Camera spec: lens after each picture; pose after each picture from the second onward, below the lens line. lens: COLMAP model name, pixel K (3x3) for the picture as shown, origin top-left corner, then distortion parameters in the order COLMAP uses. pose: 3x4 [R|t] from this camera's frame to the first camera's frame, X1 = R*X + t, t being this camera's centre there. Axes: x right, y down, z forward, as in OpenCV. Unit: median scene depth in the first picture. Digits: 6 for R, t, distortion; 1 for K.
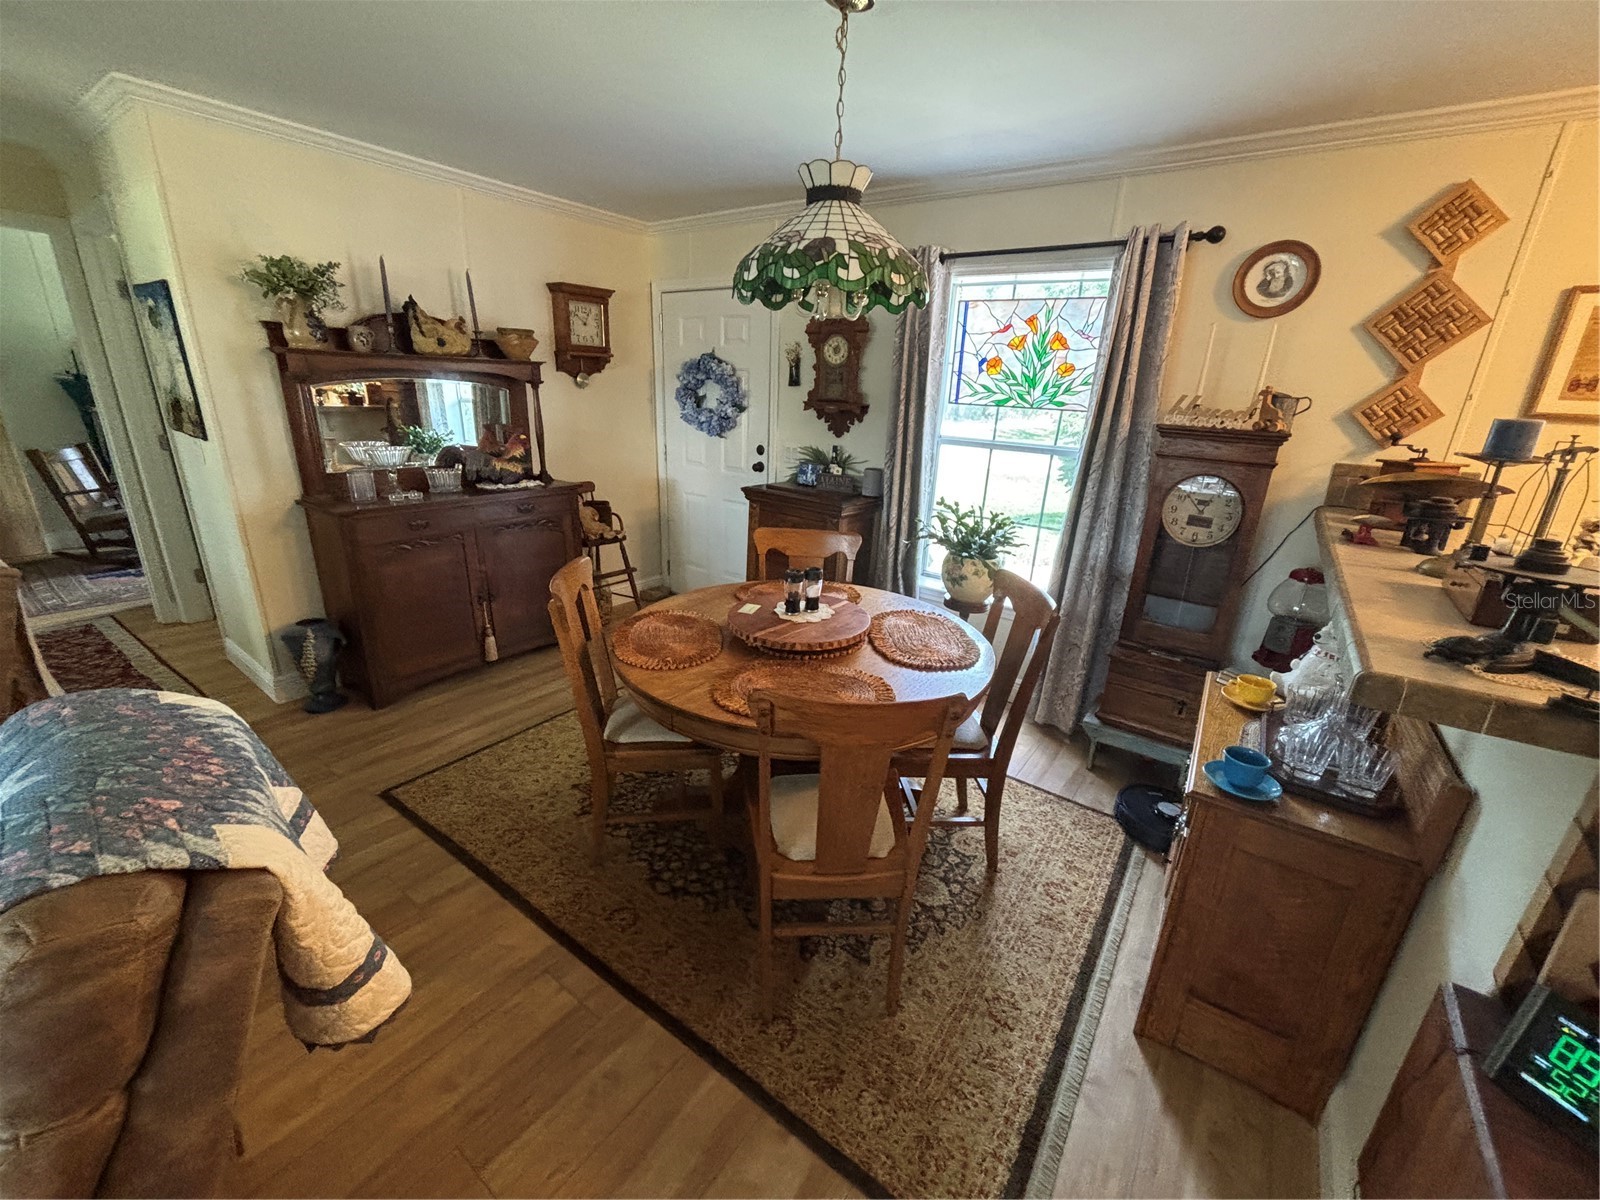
lens RADIAL K [[644.7, 0, 801.2], [0, 644.7, 596.9], [0, 0, 1]] dist [-0.001044, 0.001727]
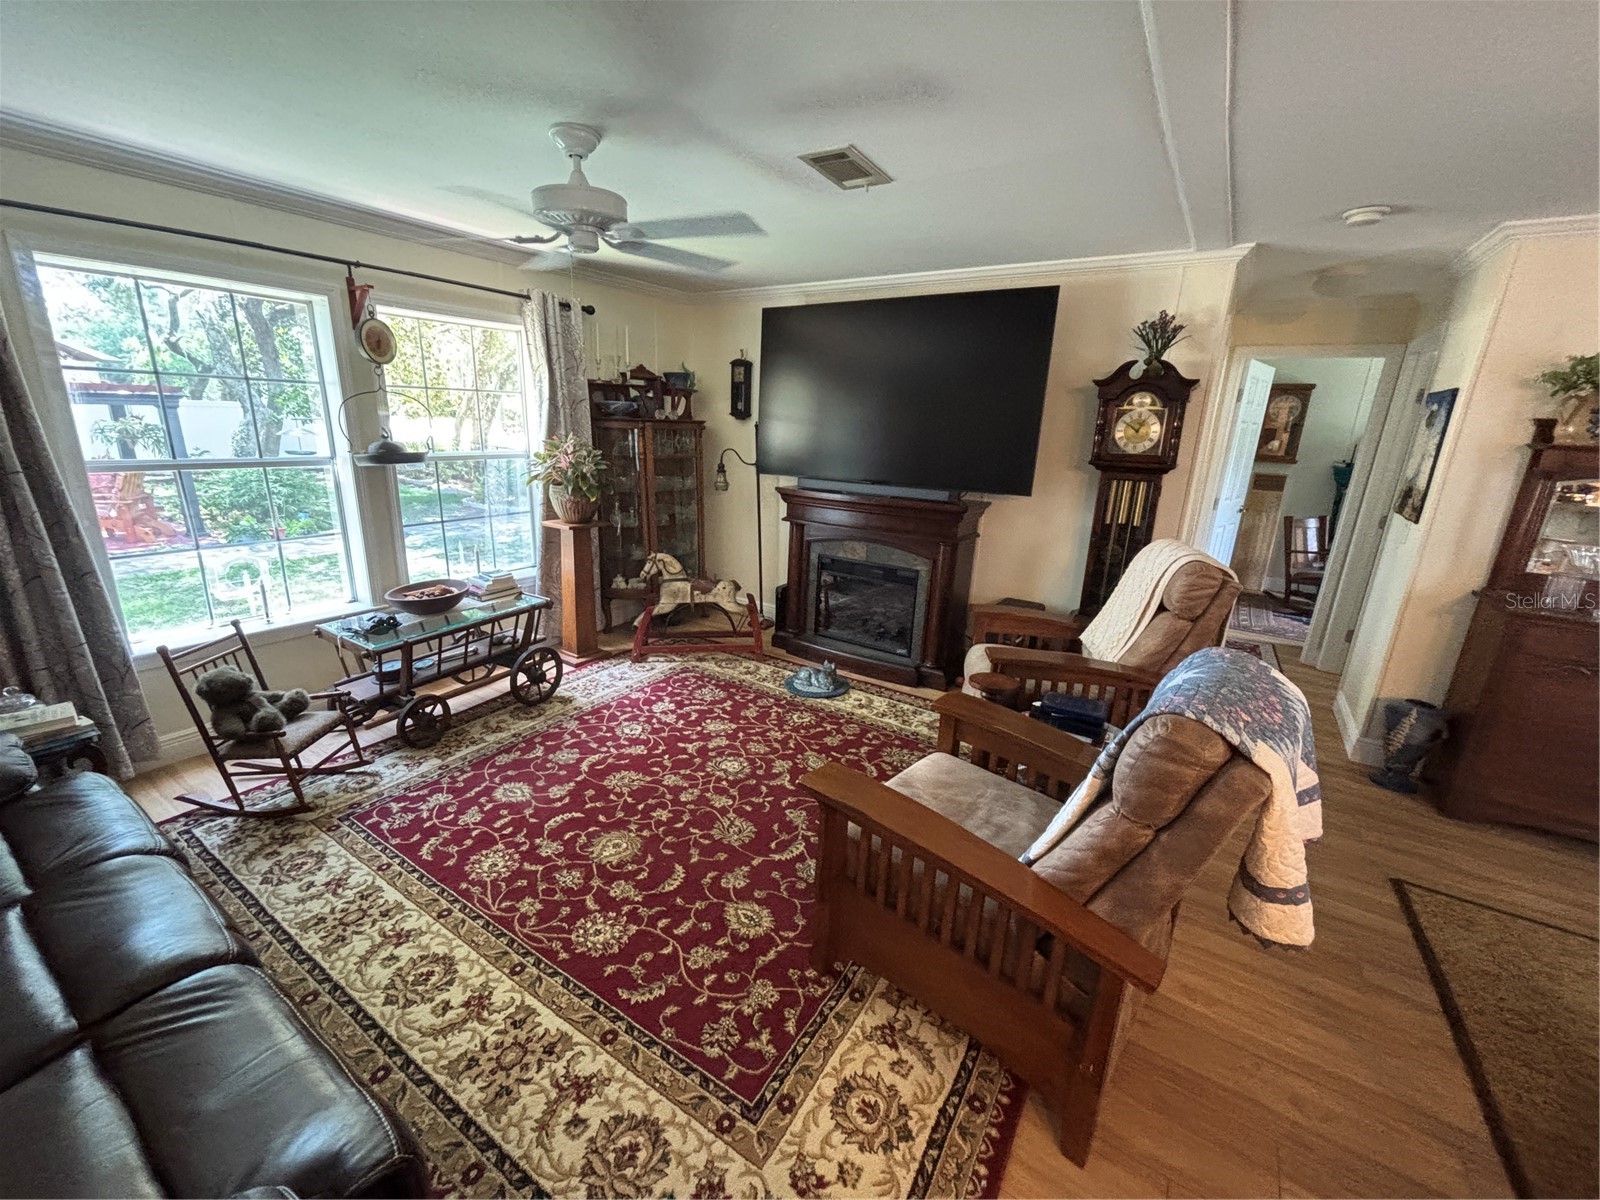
lens RADIAL K [[644.7, 0, 796.9], [0, 644.7, 598.6], [0, 0, 1]] dist [-0.001044, 0.001727]
pose [[0.054028, 0.233266, -0.970911, 0.119770], [-0.351571, 0.914515, 0.200152, 0.026236], [0.934601, 0.330530, 0.131419, -0.096206]]
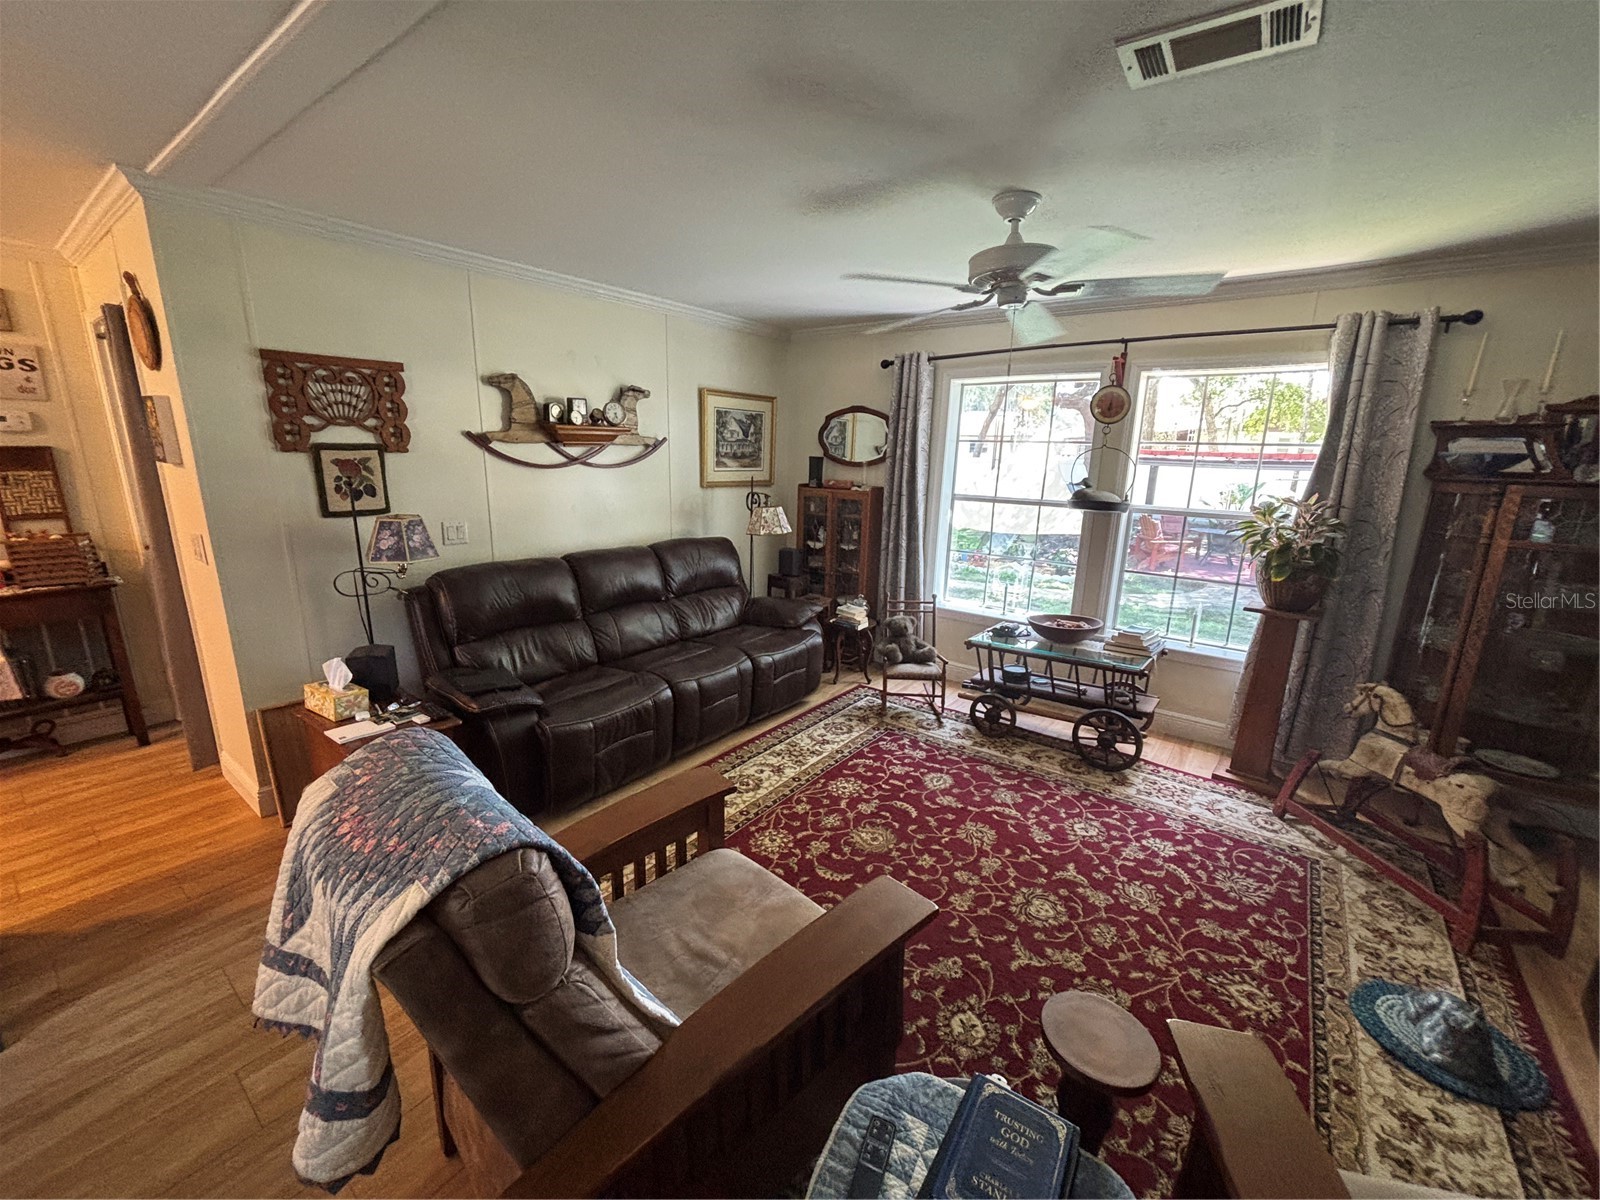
lens RADIAL K [[644.7, 0, 804.9], [0, 644.7, 594.6], [0, 0, 1]] dist [-0.001044, 0.001727]
pose [[-0.997763, -0.065562, 0.013048, -0.459840], [-0.049257, 0.853023, 0.519544, -0.187146], [-0.045192, 0.517739, -0.854344, 0.459778]]
